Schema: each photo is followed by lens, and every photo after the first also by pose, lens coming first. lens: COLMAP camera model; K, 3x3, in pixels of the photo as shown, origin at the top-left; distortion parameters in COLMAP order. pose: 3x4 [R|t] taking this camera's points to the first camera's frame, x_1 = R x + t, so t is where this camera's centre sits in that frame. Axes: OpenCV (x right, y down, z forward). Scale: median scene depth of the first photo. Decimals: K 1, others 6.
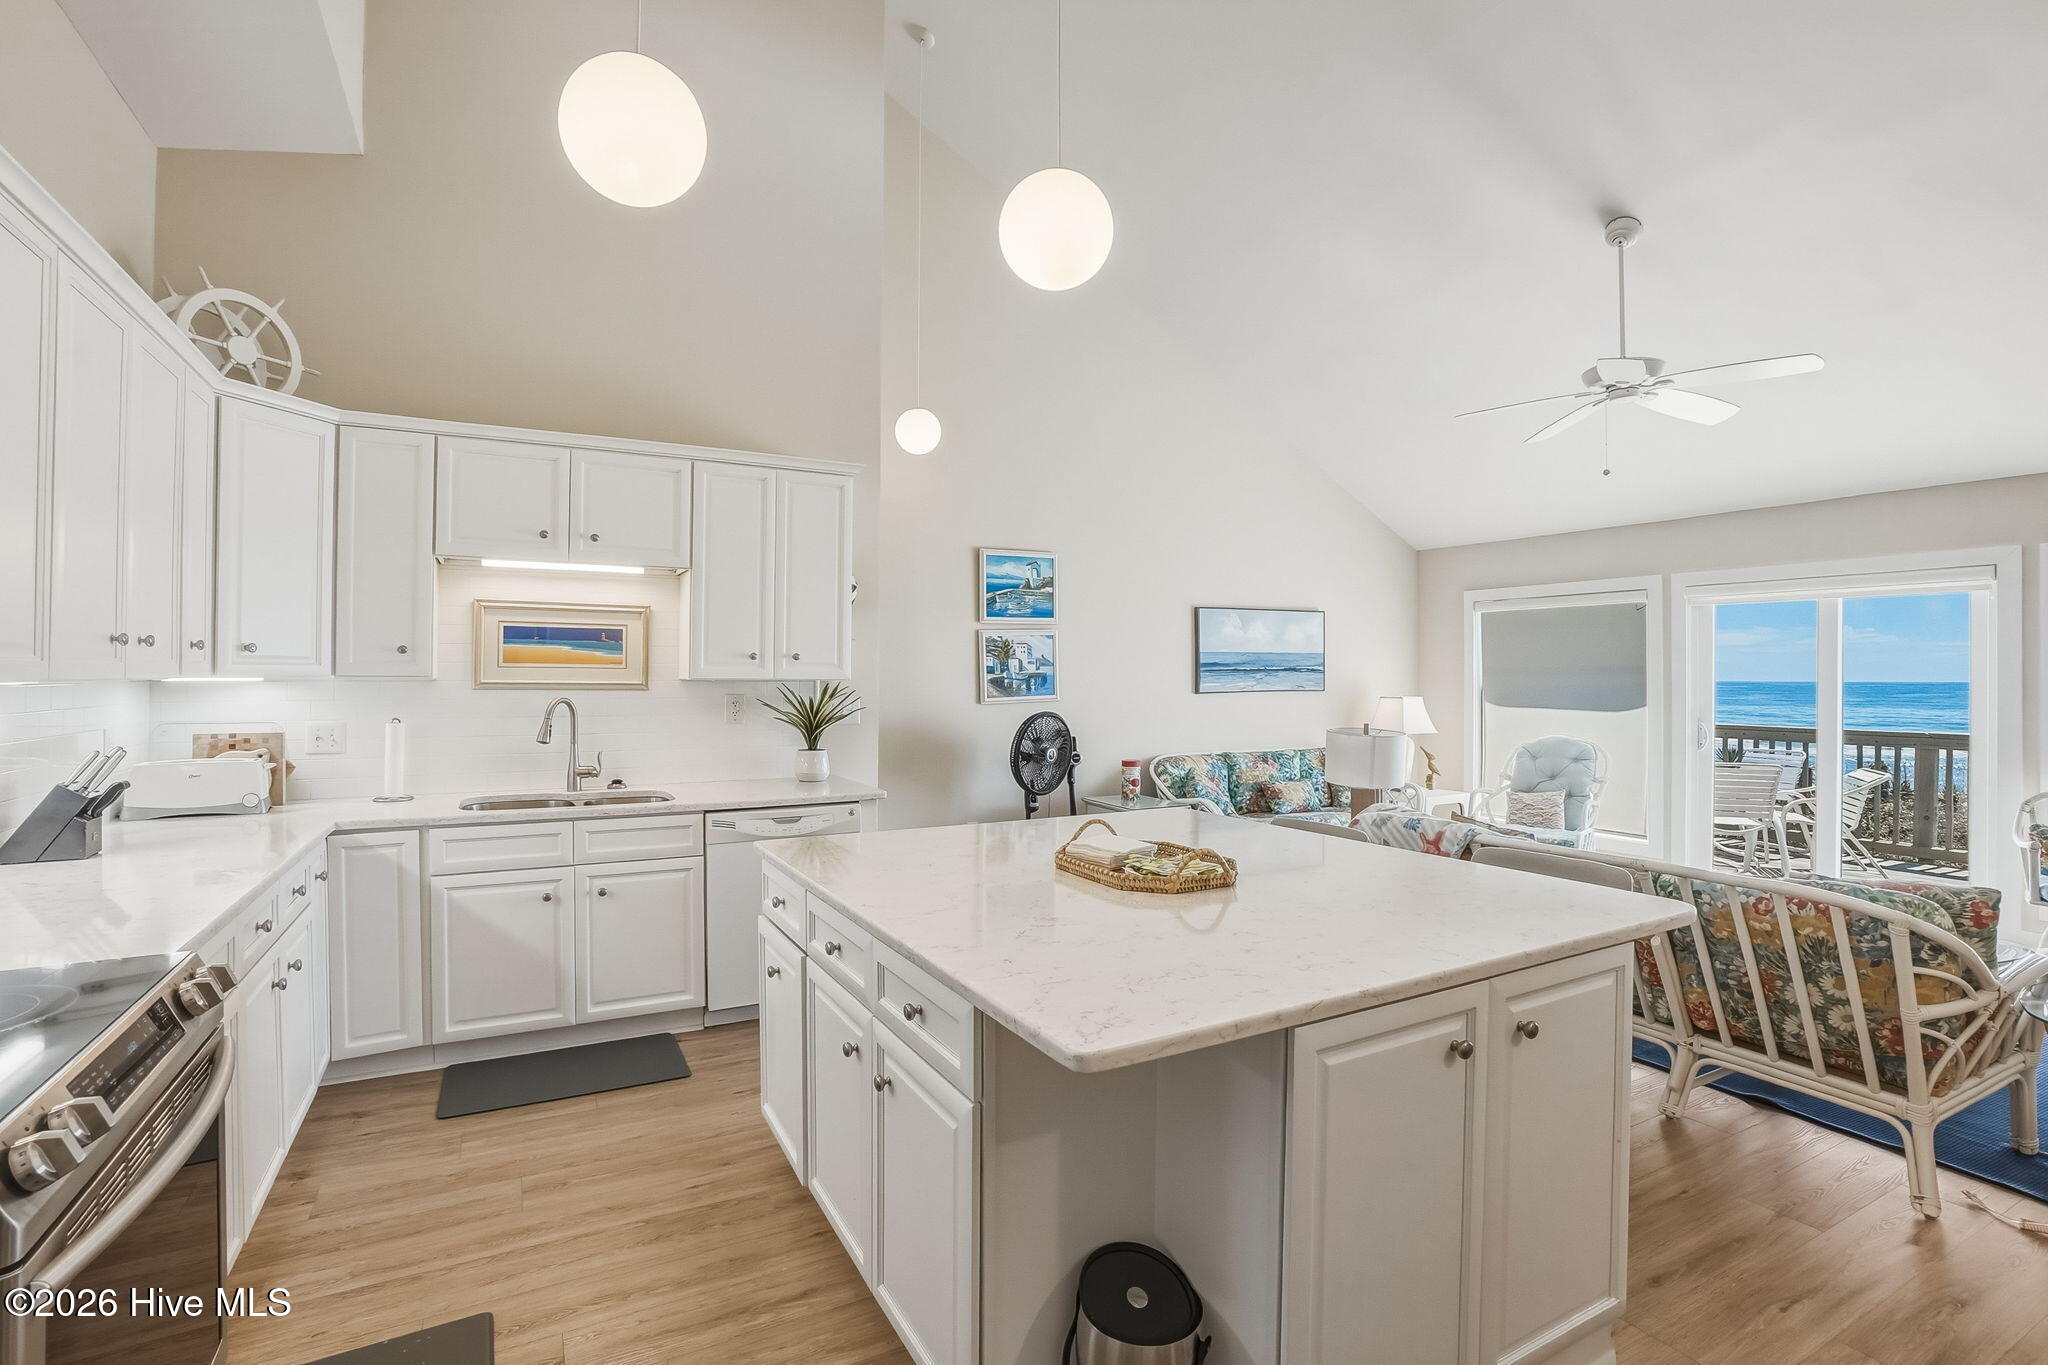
lens RADIAL K [[938.2, 0, 1024.0], [0, 938.2, 682.5], [0, 0, 1]] dist [-0.000479, -0.000001]
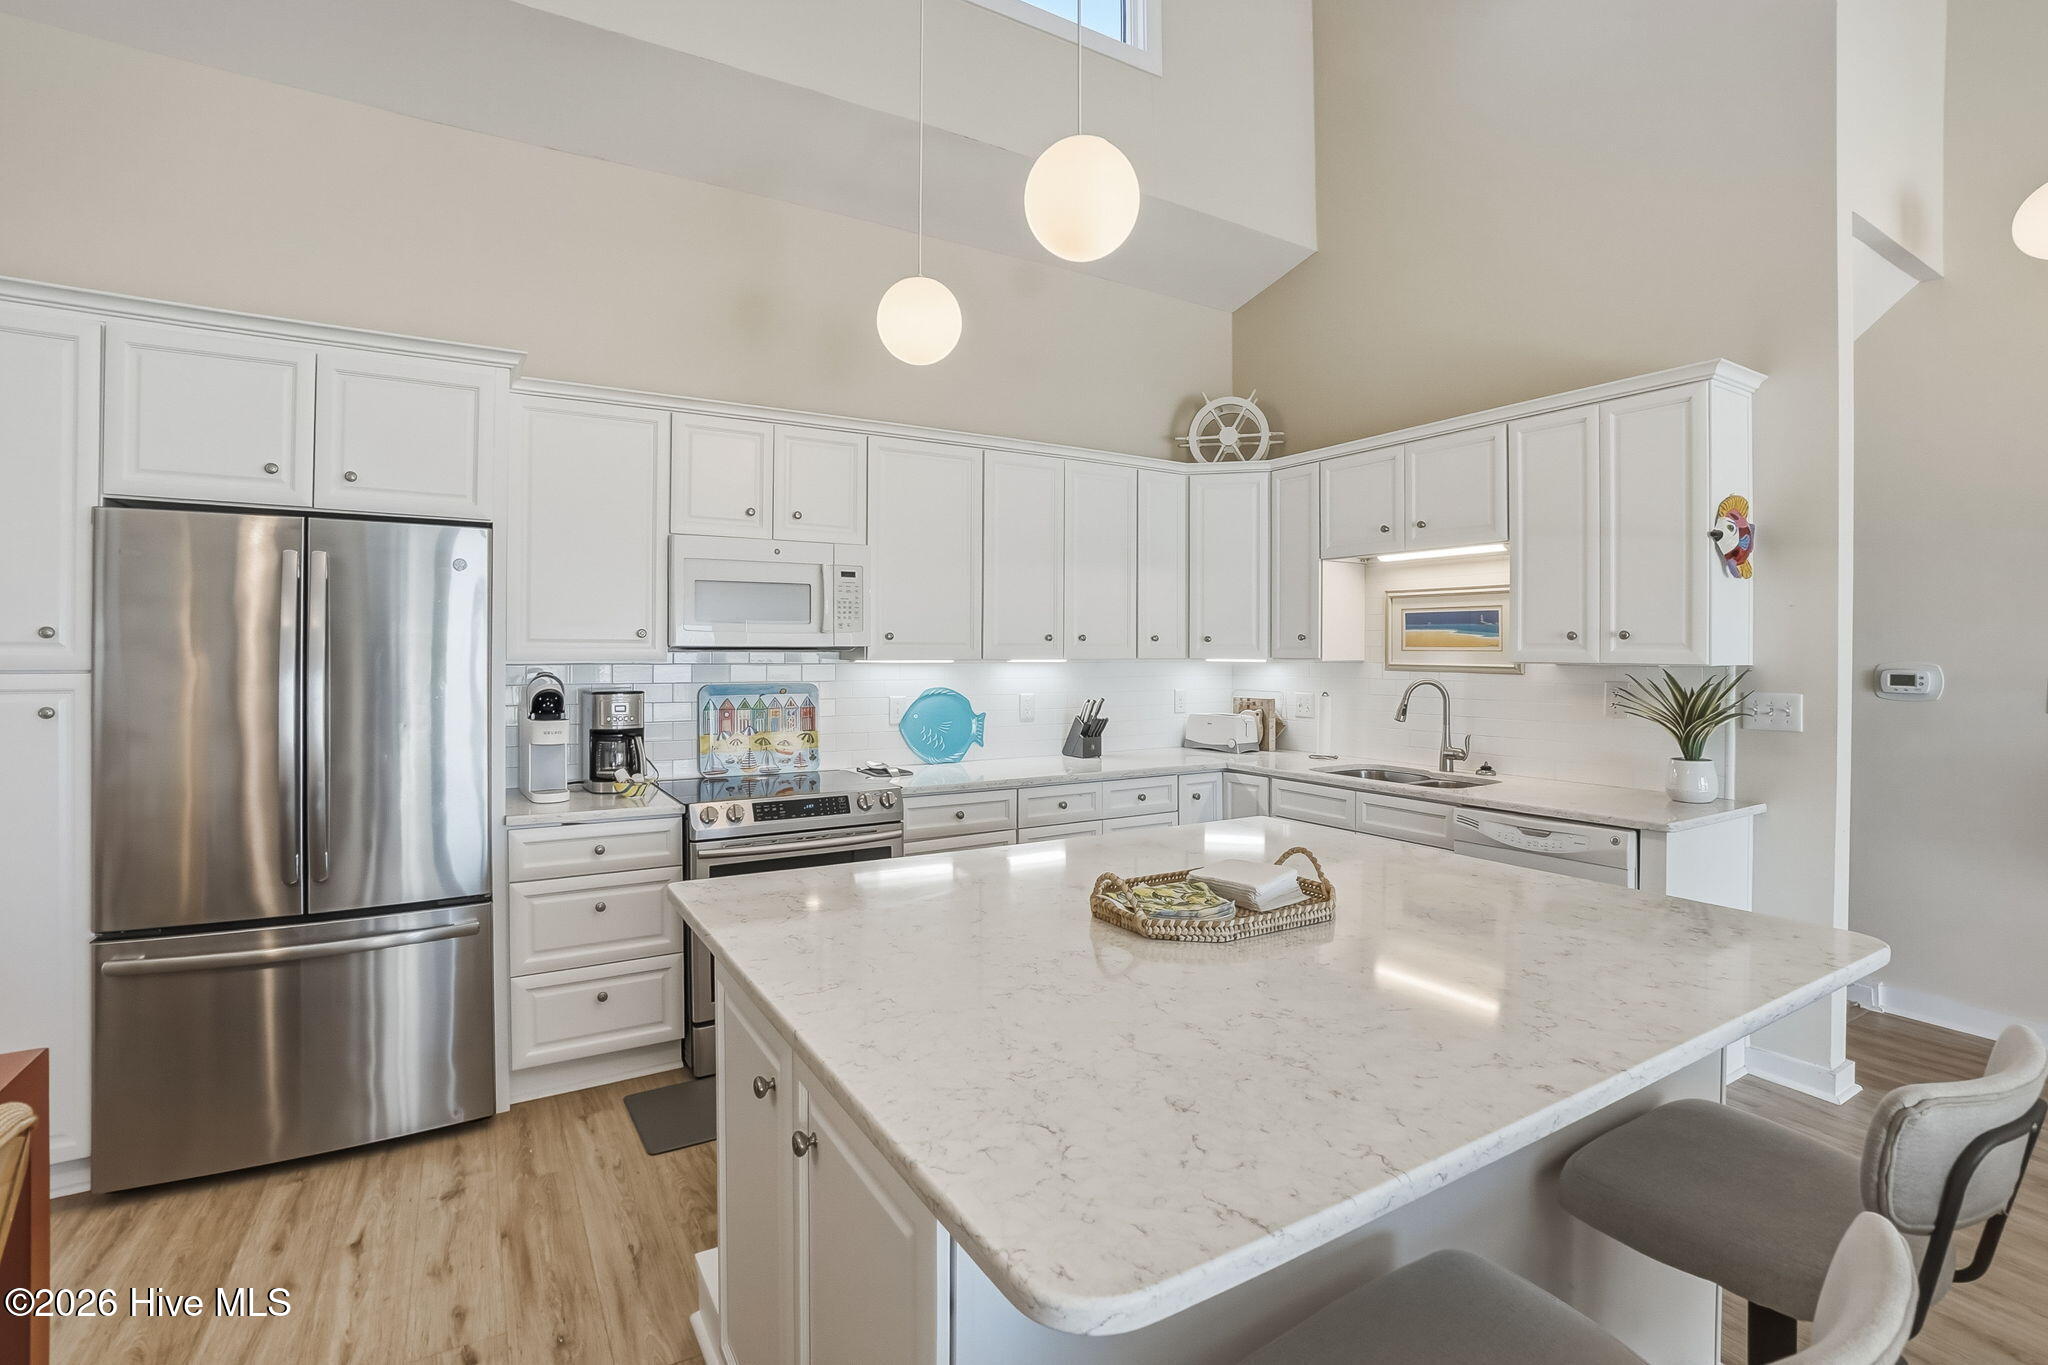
lens RADIAL K [[976.8, 0, 1024.0], [0, 976.8, 682.5], [0, 0, 1]] dist [-0.002100, -0.000454]
pose [[0.060392, 0.026979, -0.997810, 0.575774], [-0.004728, 0.999631, 0.026742, -0.007825], [0.998164, 0.003103, 0.060497, 0.485356]]
